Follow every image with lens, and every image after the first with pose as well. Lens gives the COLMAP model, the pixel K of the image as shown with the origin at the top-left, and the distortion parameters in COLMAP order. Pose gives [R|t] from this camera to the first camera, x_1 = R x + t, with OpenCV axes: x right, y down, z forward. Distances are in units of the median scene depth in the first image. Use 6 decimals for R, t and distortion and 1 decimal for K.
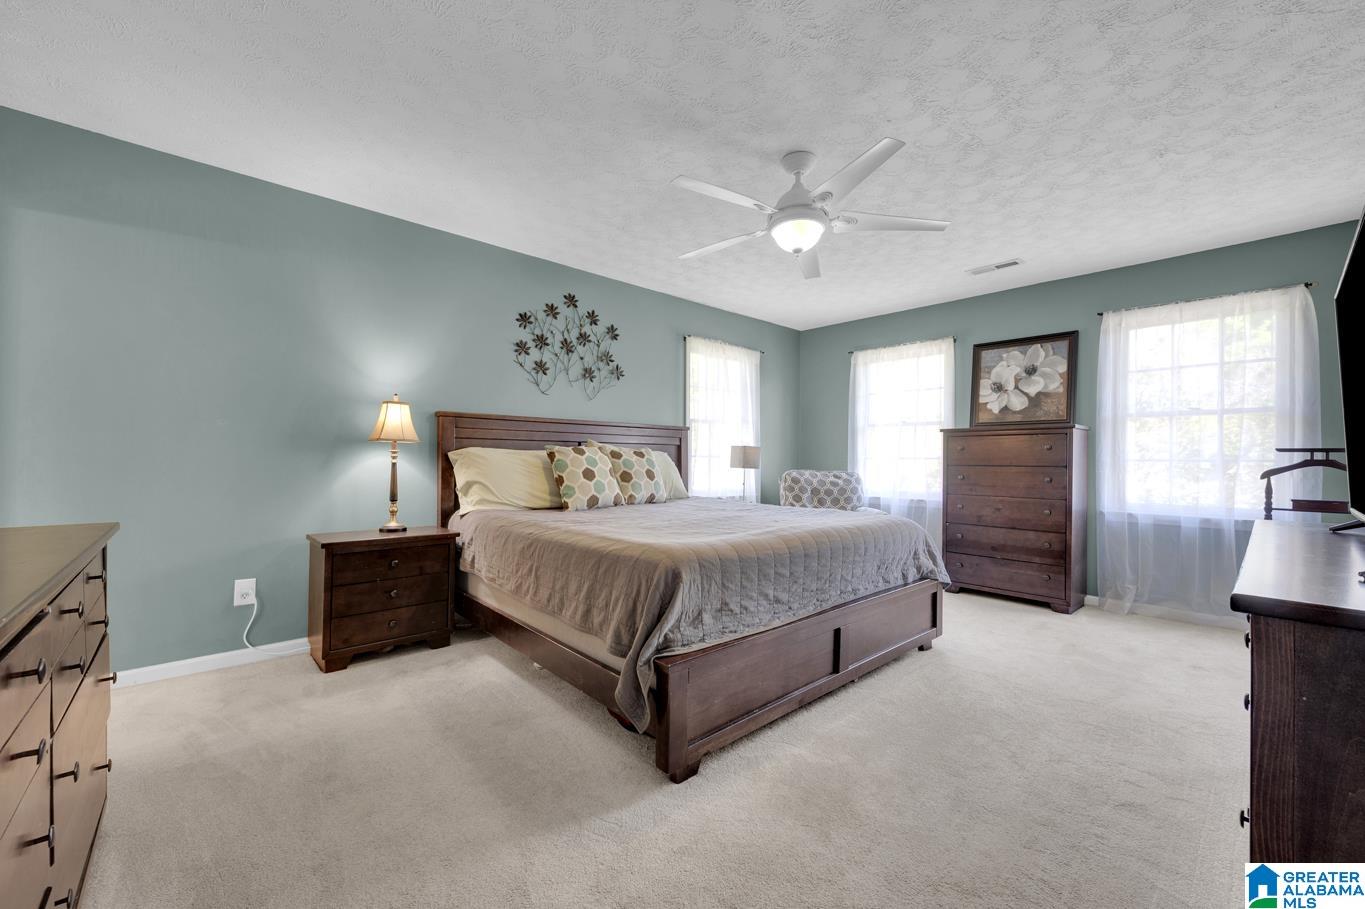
lens RADIAL K [[540.9, 0, 680.2], [0, 540.9, 460.4], [0, 0, 1]] dist [0.000153, 0.000105]
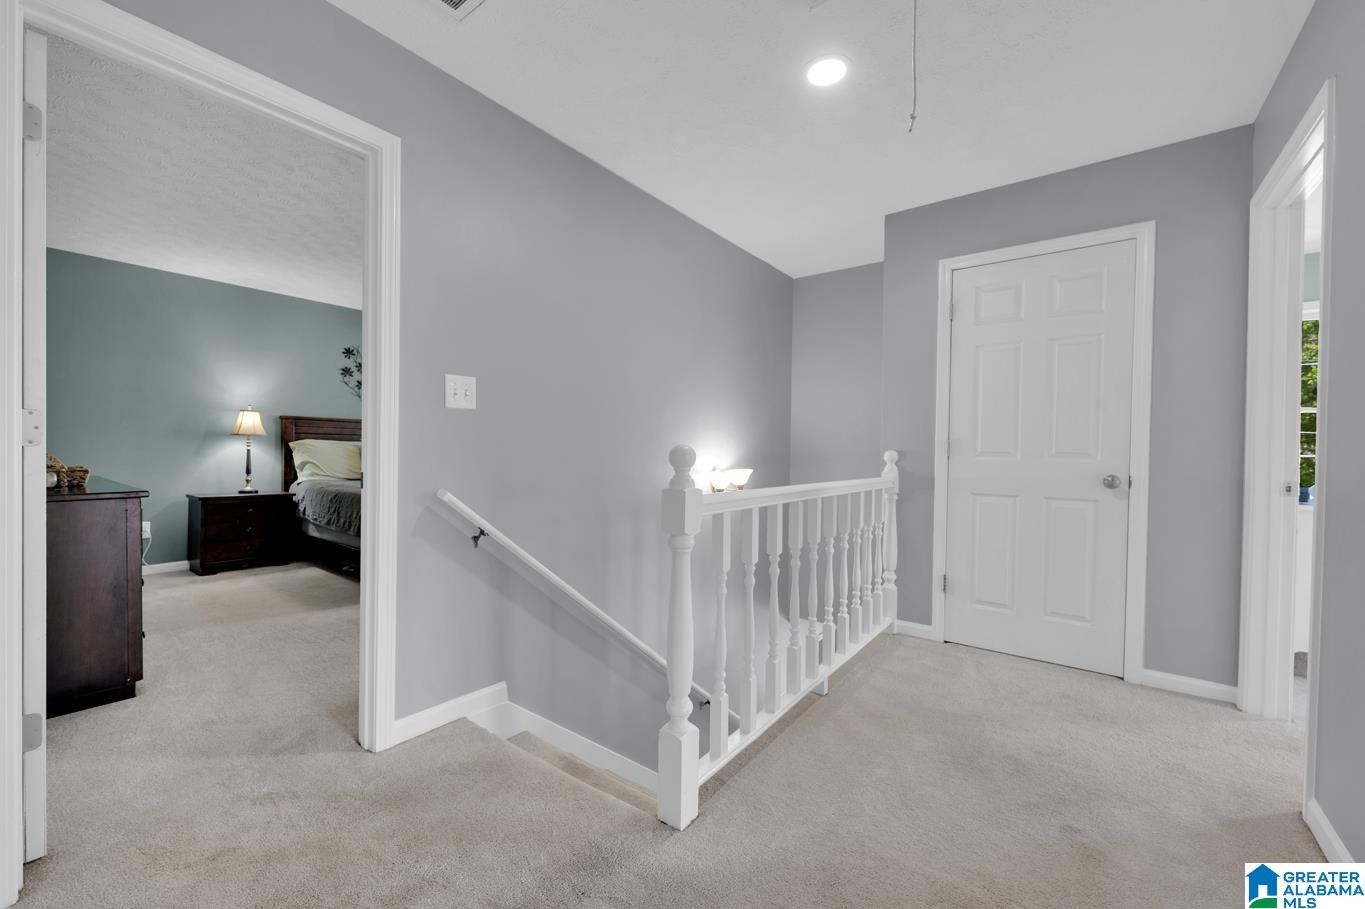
lens RADIAL K [[540.9, 0, 680.2], [0, 540.9, 460.4], [0, 0, 1]] dist [0.000153, 0.000105]
pose [[0.985217, -0.002329, 0.171296, 0.350874], [0.000047, 0.999911, 0.013322, 0.013214], [-0.171312, -0.013117, 0.985130, -0.612476]]
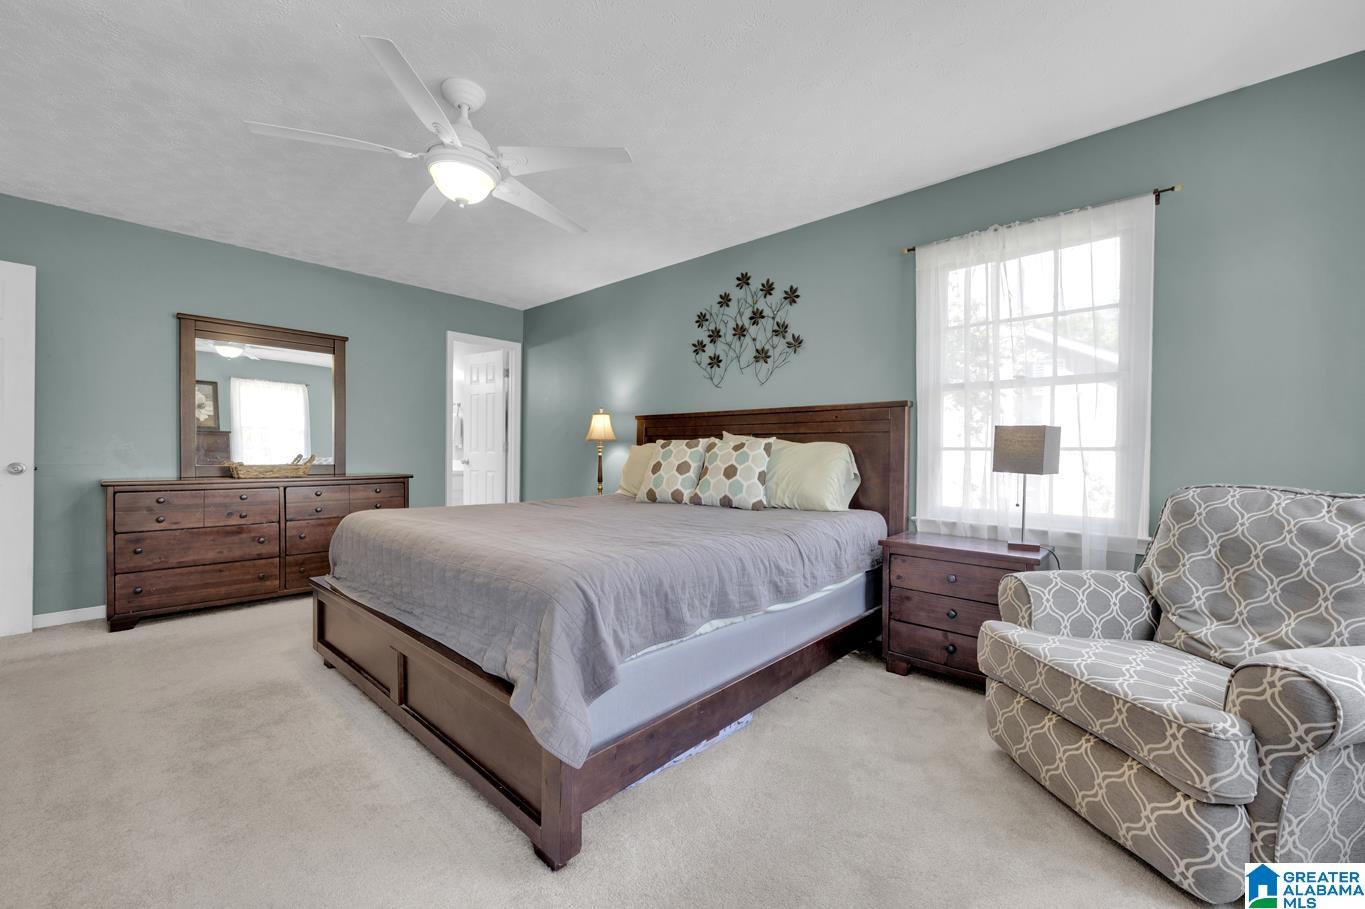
lens RADIAL K [[540.9, 0, 680.2], [0, 540.9, 460.4], [0, 0, 1]] dist [0.000153, 0.000105]
pose [[0.093603, 0.009015, -0.995569, 0.757719], [-0.008089, 0.999933, 0.008294, 0.003329], [0.995577, 0.007277, 0.093669, 0.873680]]
